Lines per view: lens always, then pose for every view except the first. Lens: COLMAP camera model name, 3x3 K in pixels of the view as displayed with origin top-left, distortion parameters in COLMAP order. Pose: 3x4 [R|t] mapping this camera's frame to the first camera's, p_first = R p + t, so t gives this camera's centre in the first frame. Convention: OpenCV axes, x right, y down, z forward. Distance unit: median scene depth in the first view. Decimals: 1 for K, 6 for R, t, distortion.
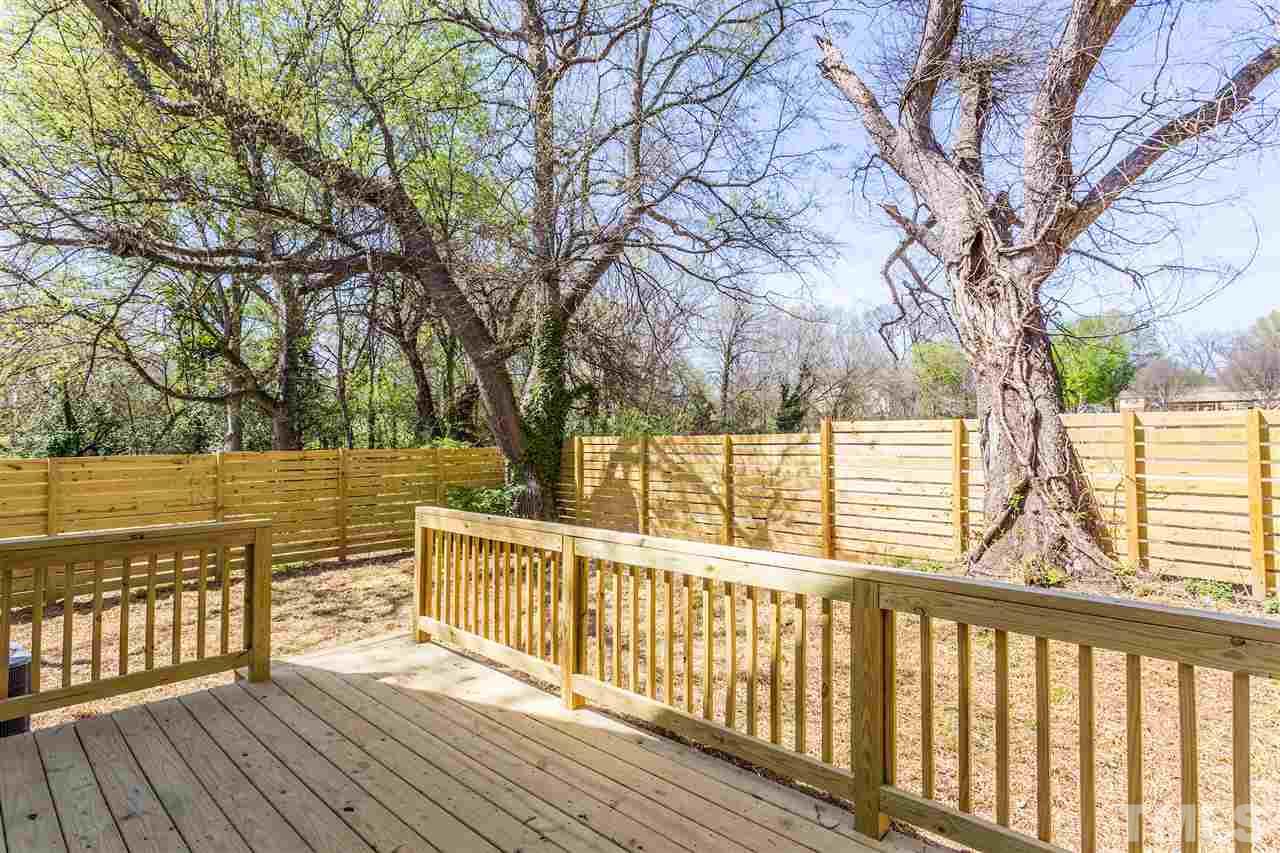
lens RADIAL K [[593.8, 0, 631.1], [0, 593.8, 422.2], [0, 0, 1]] dist [-0.002280, 0.000855]
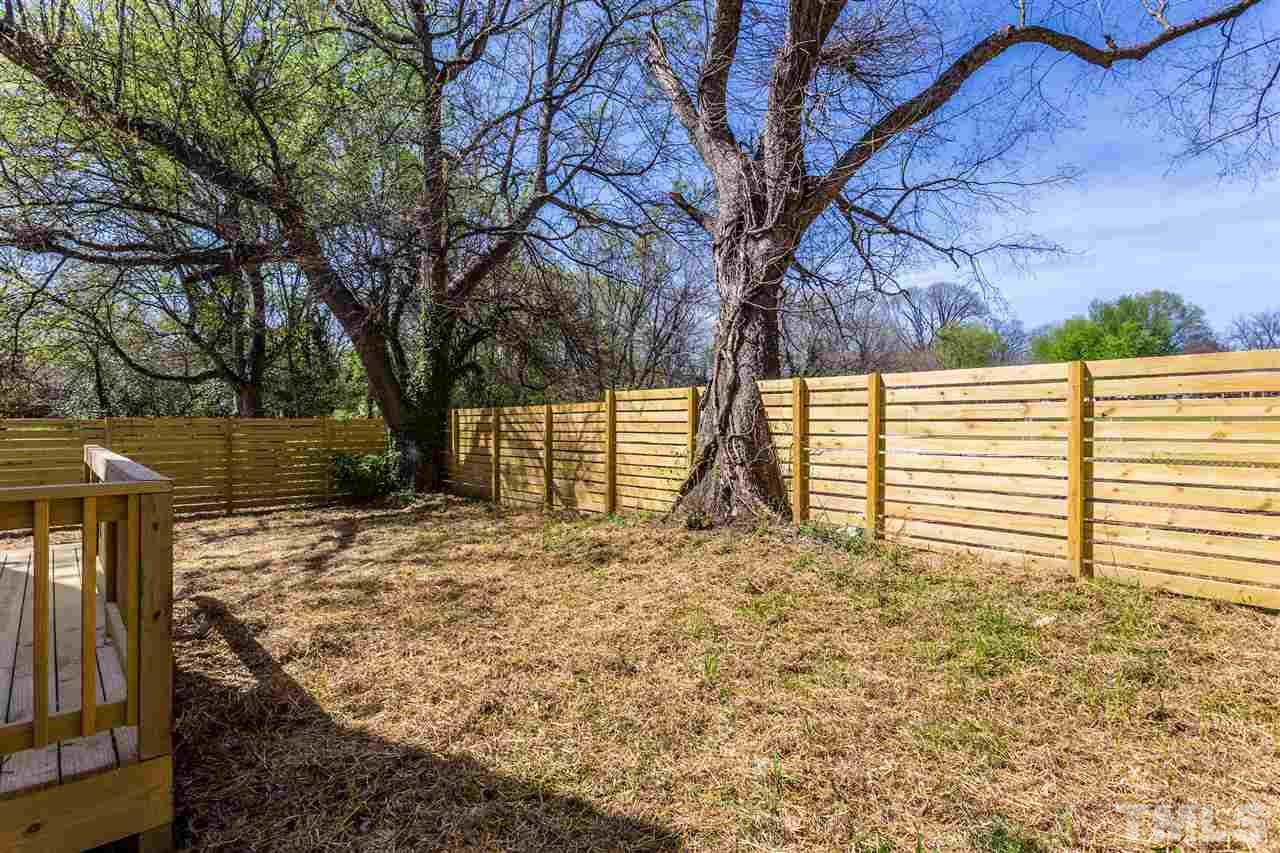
lens RADIAL K [[593.8, 0, 652.5], [0, 593.8, 428.1], [0, 0, 1]] dist [-0.002280, 0.000855]
pose [[0.997097, 0.005385, -0.075950, 0.440393], [-0.003065, 0.999526, 0.030633, 0.029982], [0.076079, -0.030311, 0.996641, -0.092673]]
